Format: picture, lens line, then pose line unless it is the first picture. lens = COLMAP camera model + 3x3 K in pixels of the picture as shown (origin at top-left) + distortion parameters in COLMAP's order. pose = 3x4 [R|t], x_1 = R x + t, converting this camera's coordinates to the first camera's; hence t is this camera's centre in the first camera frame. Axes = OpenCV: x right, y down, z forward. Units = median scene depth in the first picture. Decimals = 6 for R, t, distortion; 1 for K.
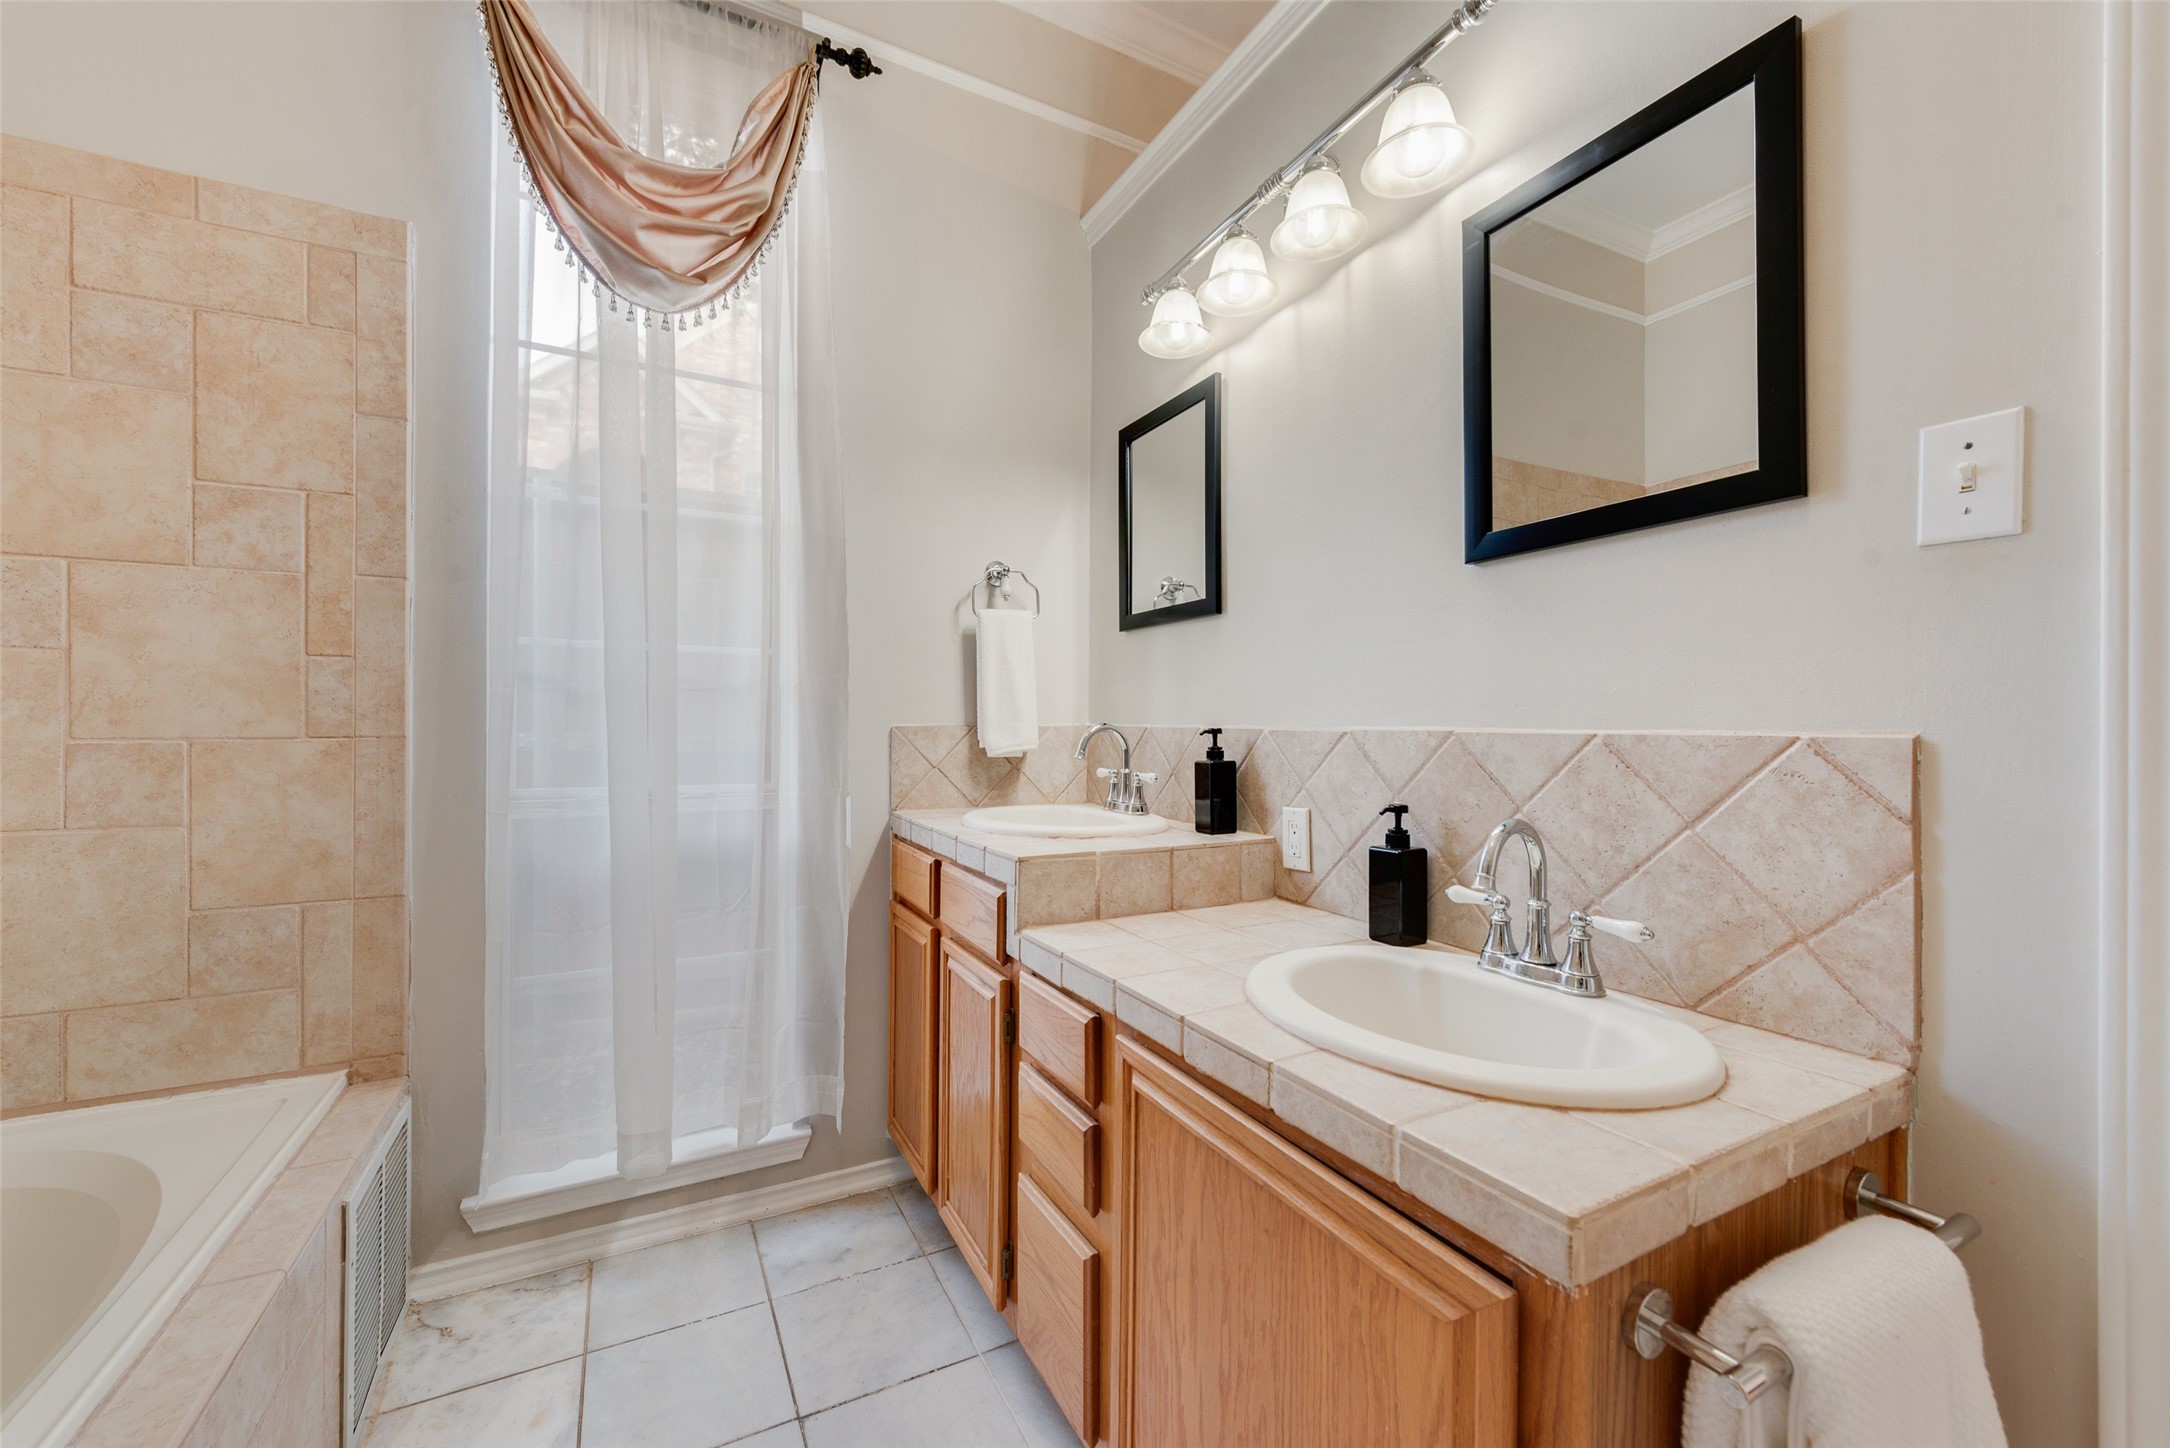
lens RADIAL K [[848.7, 0, 1080.5], [0, 848.7, 723.6], [0, 0, 1]] dist [0.011362, -0.004024]
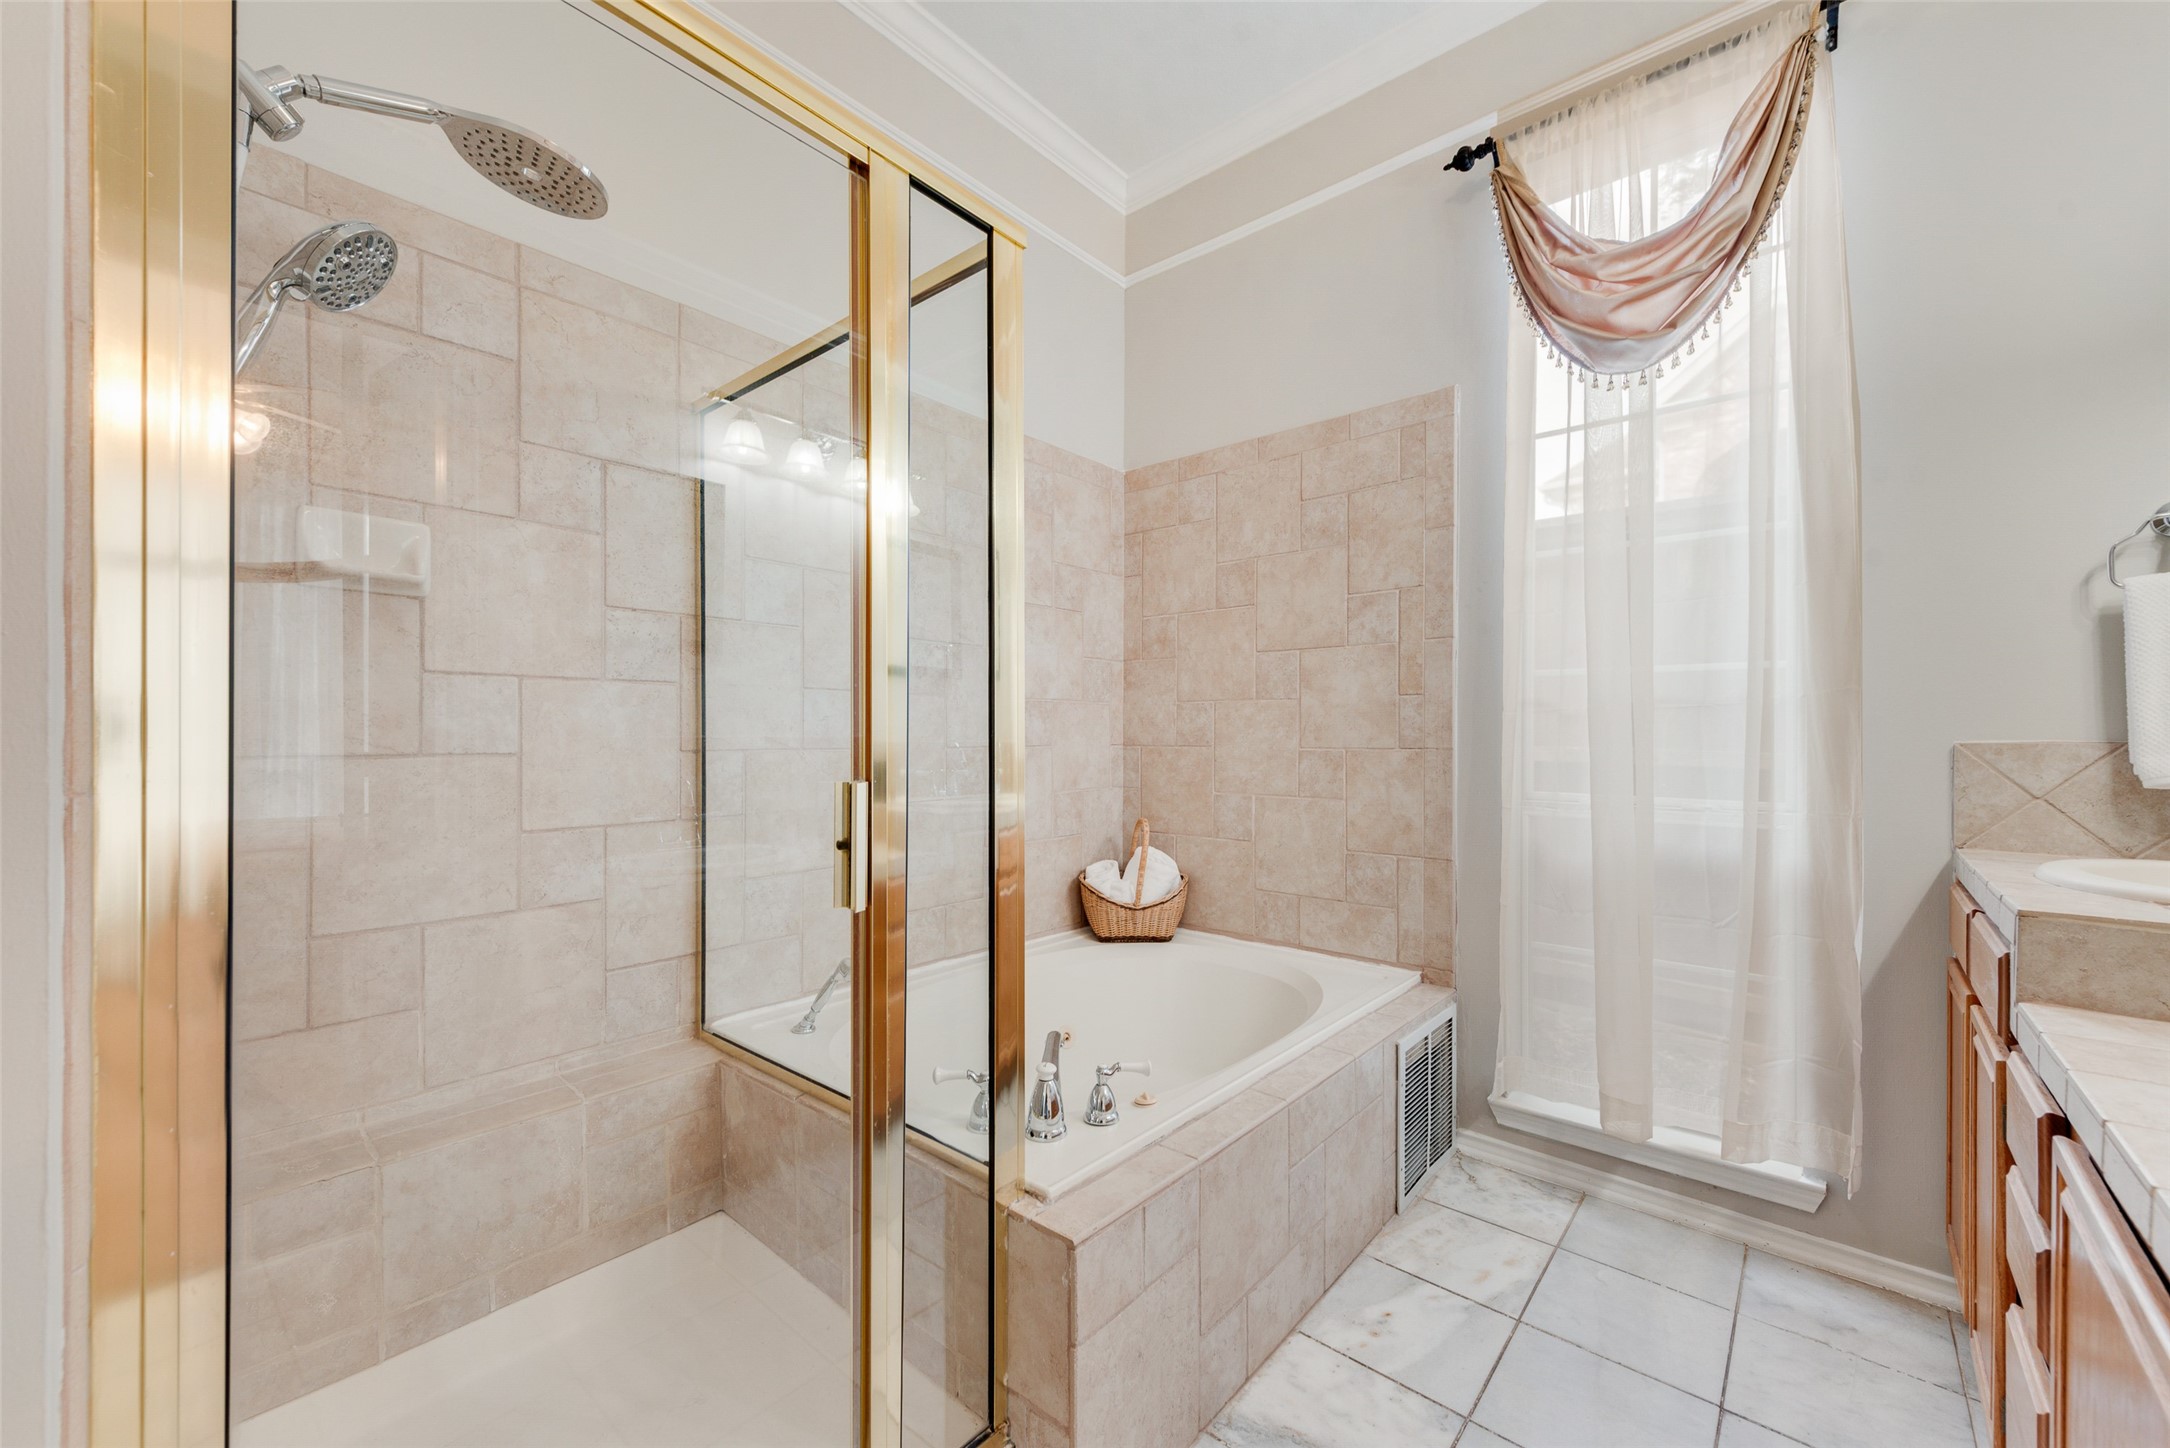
lens RADIAL K [[848.7, 0, 1084.1], [0, 848.7, 734.4], [0, 0, 1]] dist [0.011362, -0.004024]
pose [[0.367036, -0.004295, -0.930197, 0.296925], [-0.000233, 0.999989, -0.004709, -0.001740], [0.930207, 0.001945, 0.367031, -0.088339]]
